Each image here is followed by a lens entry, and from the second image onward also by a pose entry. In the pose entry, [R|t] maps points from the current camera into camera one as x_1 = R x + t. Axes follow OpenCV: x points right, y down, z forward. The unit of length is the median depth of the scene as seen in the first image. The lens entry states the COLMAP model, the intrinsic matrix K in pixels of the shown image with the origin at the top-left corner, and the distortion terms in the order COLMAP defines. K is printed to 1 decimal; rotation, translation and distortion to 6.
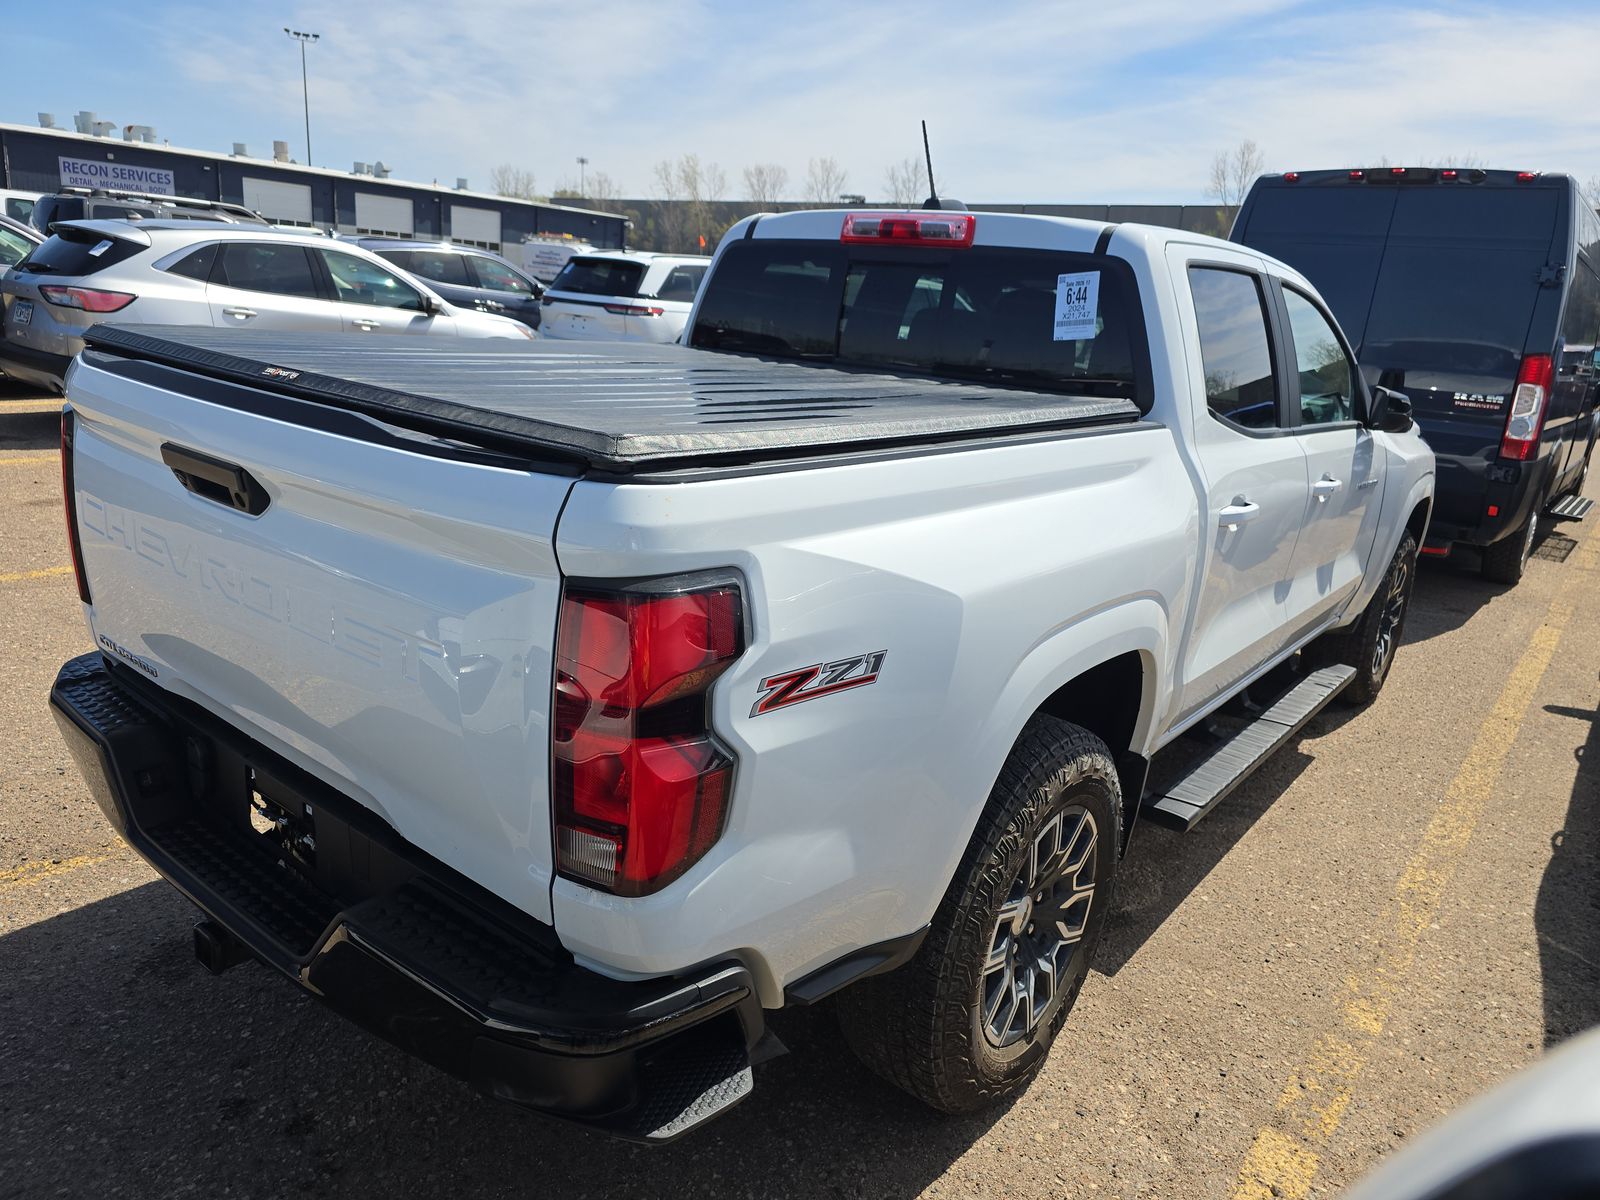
lens RADIAL K [[1090.2, 0, 800.0], [0, 1090.2, 600.0], [0, 0, 1]] dist [0.043864, -0.040155]
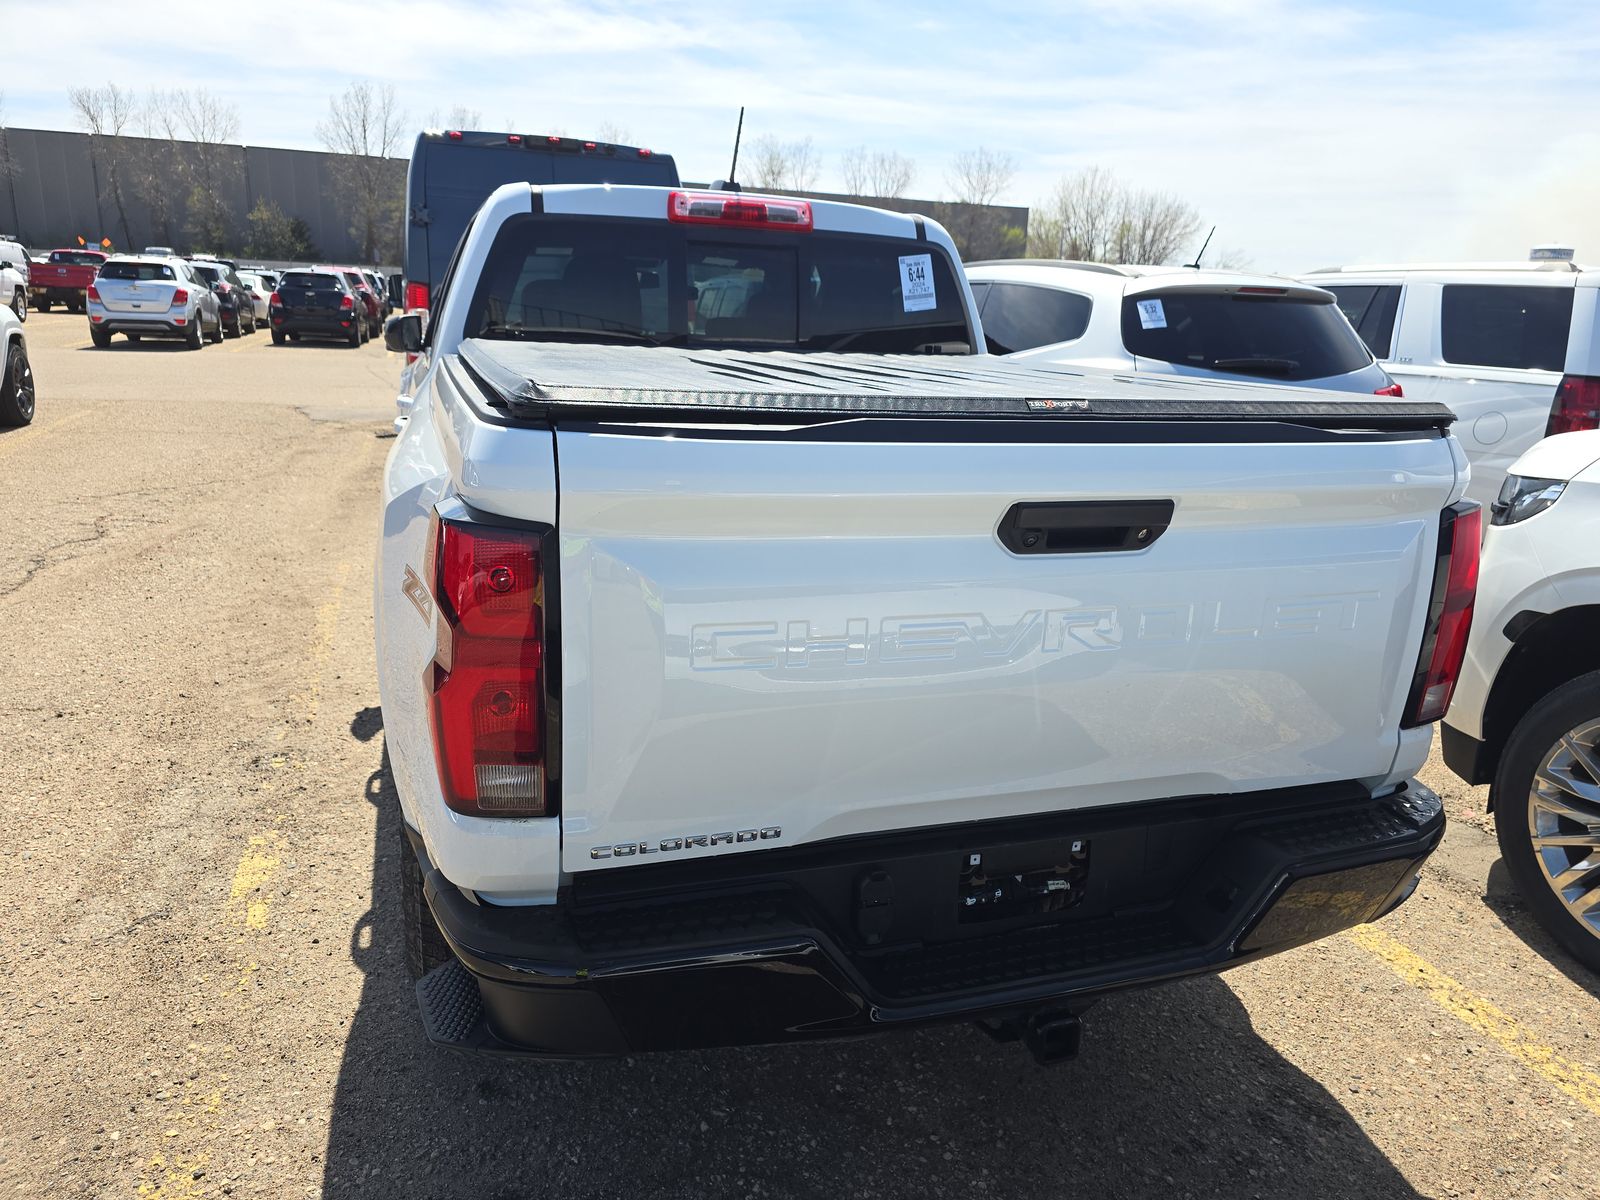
lens RADIAL K [[1090.2, 0, 800.0], [0, 1090.2, 600.0], [0, 0, 1]] dist [0.043864, -0.040155]
pose [[0.546238, -0.265411, 0.794469, -0.884576], [0.221752, 0.960452, 0.168396, -0.159242], [-0.807744, 0.084190, 0.583491, 0.409382]]
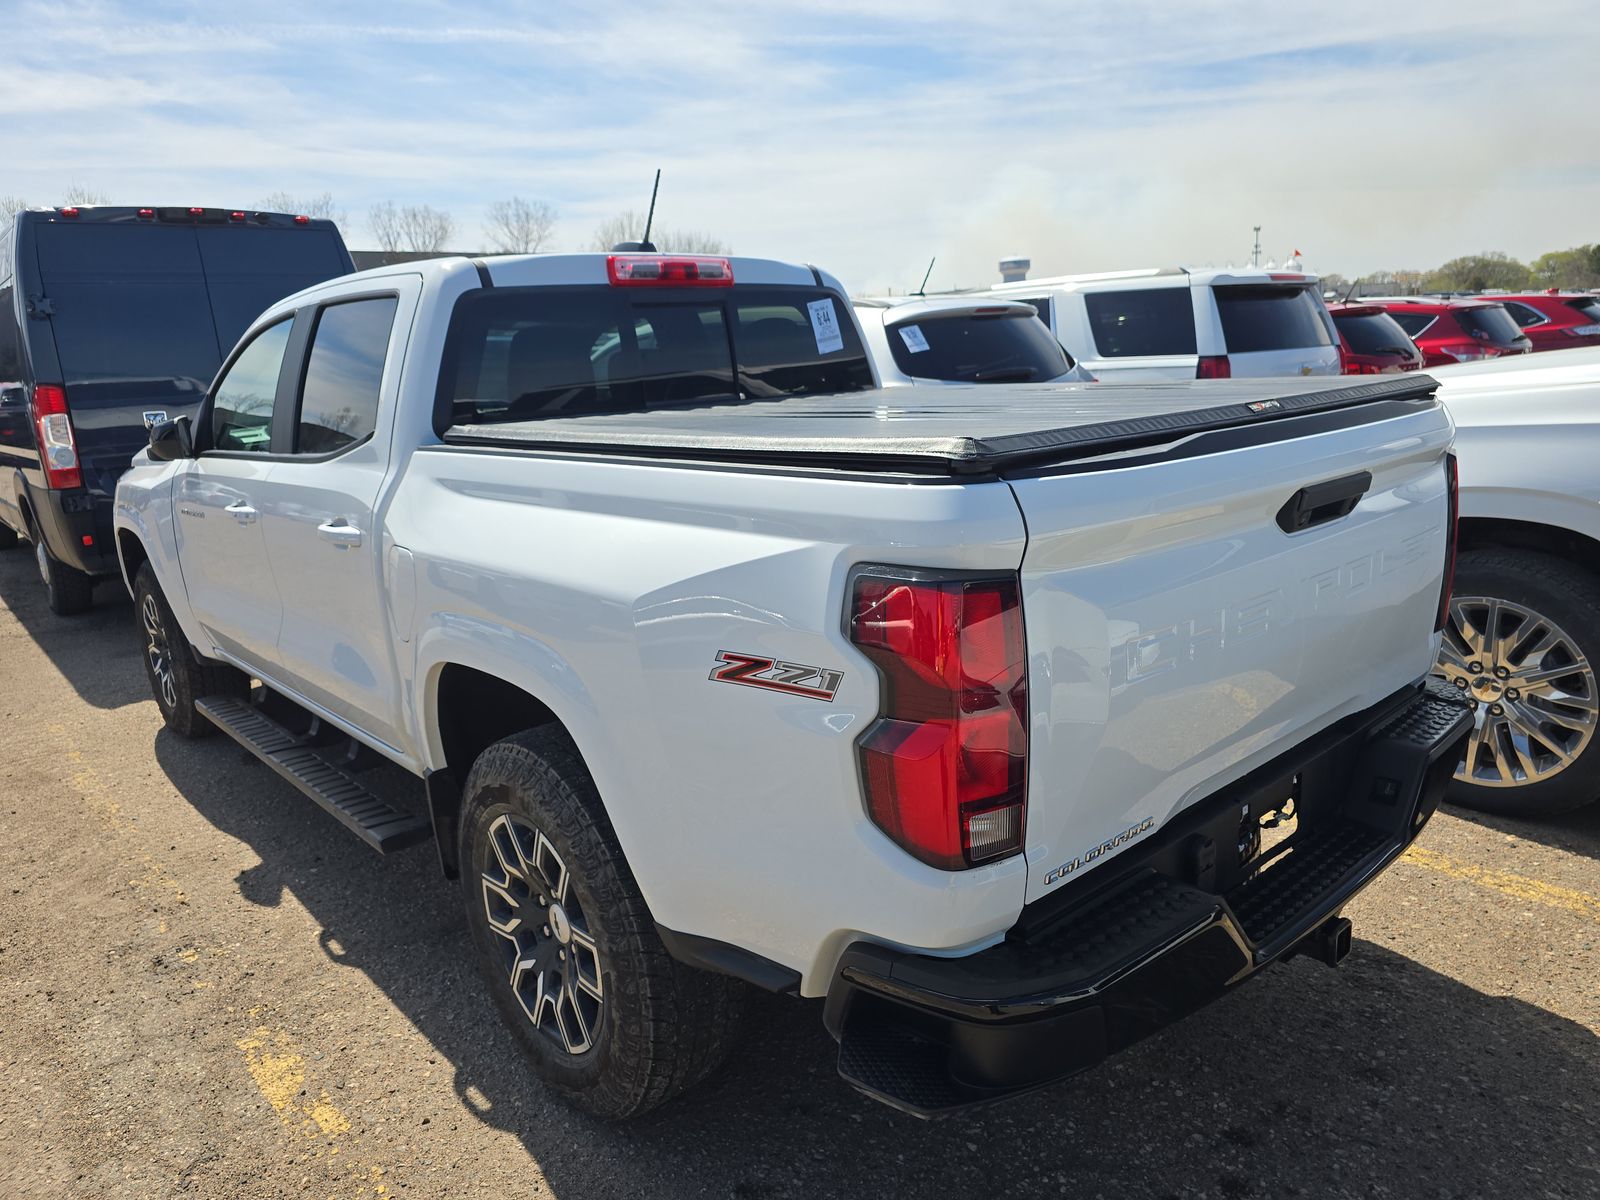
lens RADIAL K [[1086.0, 0, 800.0], [0, 1086.0, 600.0], [0, 0, 1]] dist [0.049627, -0.050351]
pose [[0.179205, -0.303048, 0.935974, -1.053745], [0.328423, 0.915227, 0.233449, -0.278110], [-0.927375, 0.265560, 0.263542, 0.760338]]
